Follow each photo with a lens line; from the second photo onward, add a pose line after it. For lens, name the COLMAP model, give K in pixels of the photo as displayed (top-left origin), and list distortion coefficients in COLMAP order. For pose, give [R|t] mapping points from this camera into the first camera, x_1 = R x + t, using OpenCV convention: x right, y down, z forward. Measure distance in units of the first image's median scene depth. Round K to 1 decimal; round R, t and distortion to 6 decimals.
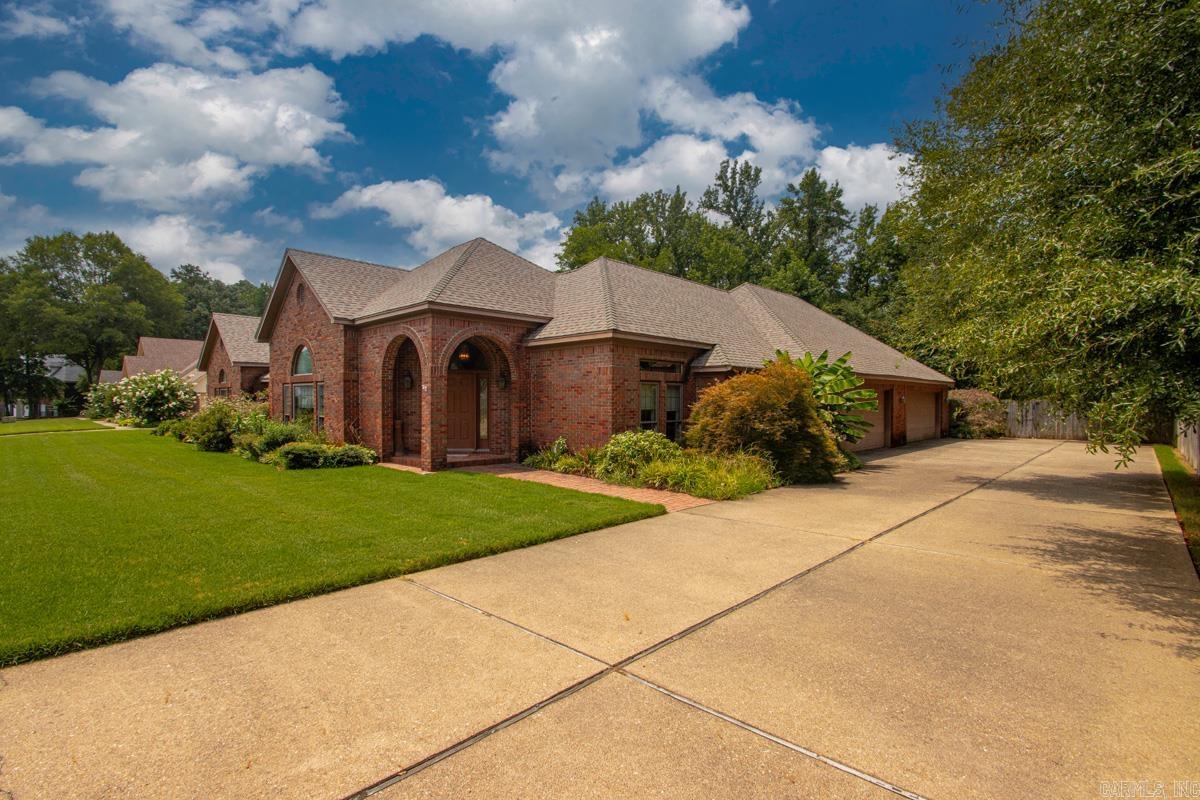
lens RADIAL K [[560.5, 0, 585.1], [0, 560.5, 402.0], [0, 0, 1]] dist [0.023442, -0.021936]
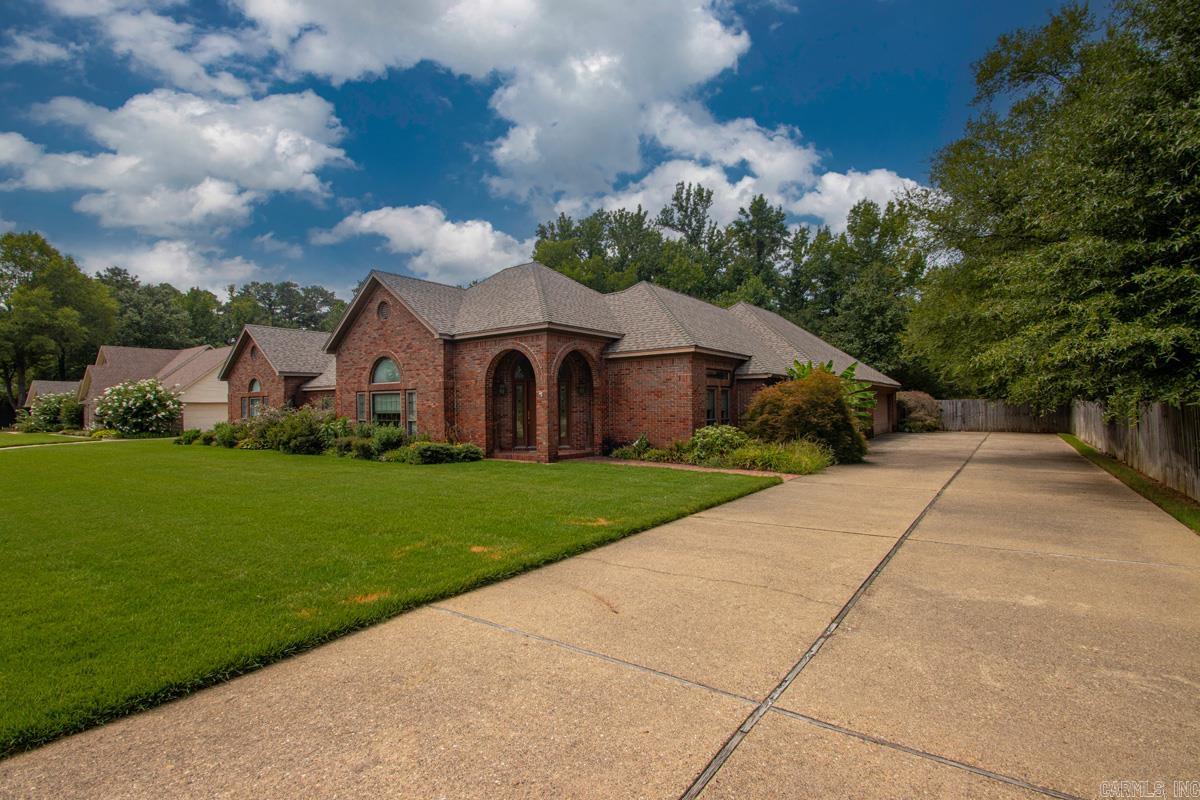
lens RADIAL K [[564.5, 0, 586.2], [0, 564.5, 399.6], [0, 0, 1]] dist [-0.000968, -0.000631]
pose [[0.991316, -0.011594, 0.130991, -0.165075], [0.013603, 0.999803, -0.014454, 0.003105], [-0.130798, 0.016110, 0.991278, -0.098178]]
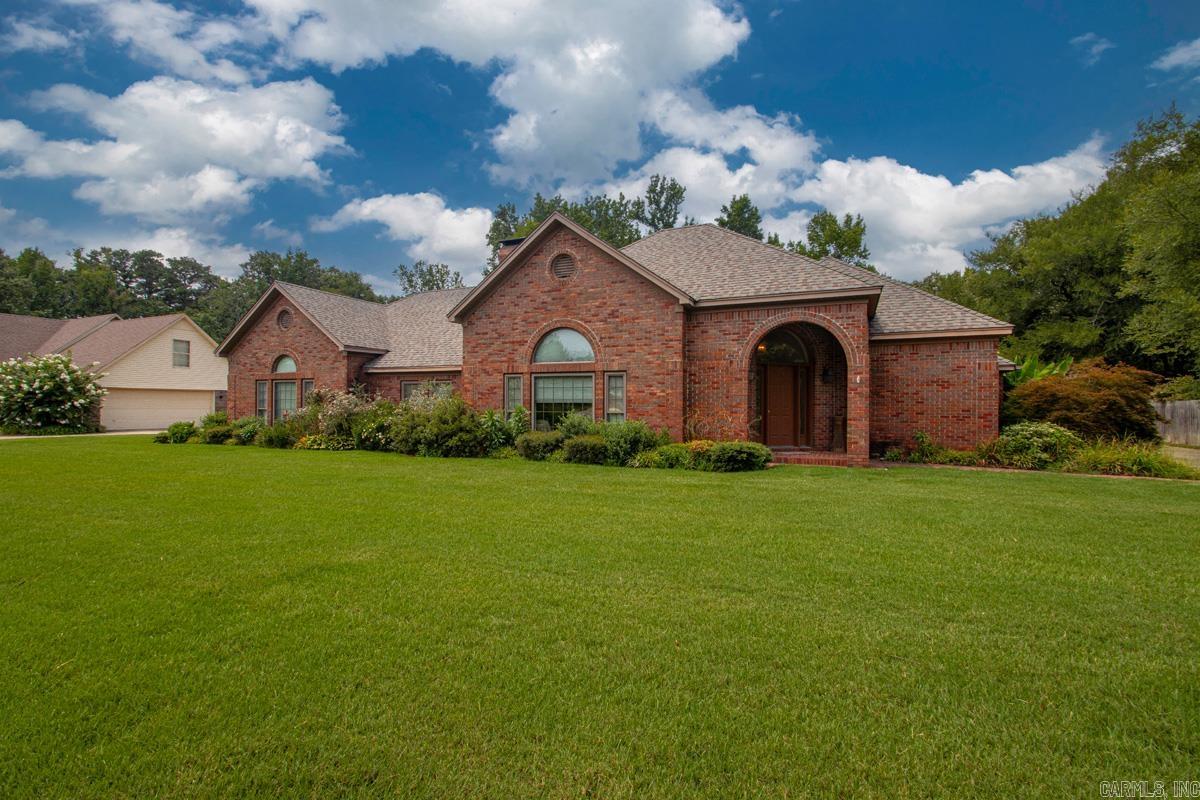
lens RADIAL K [[560.5, 0, 585.1], [0, 560.5, 402.0], [0, 0, 1]] dist [0.023442, -0.021936]
pose [[0.939671, 0.006751, 0.342013, -0.488391], [-0.003537, 0.999944, -0.010021, 0.011438], [-0.342062, 0.008206, 0.939642, 0.132931]]
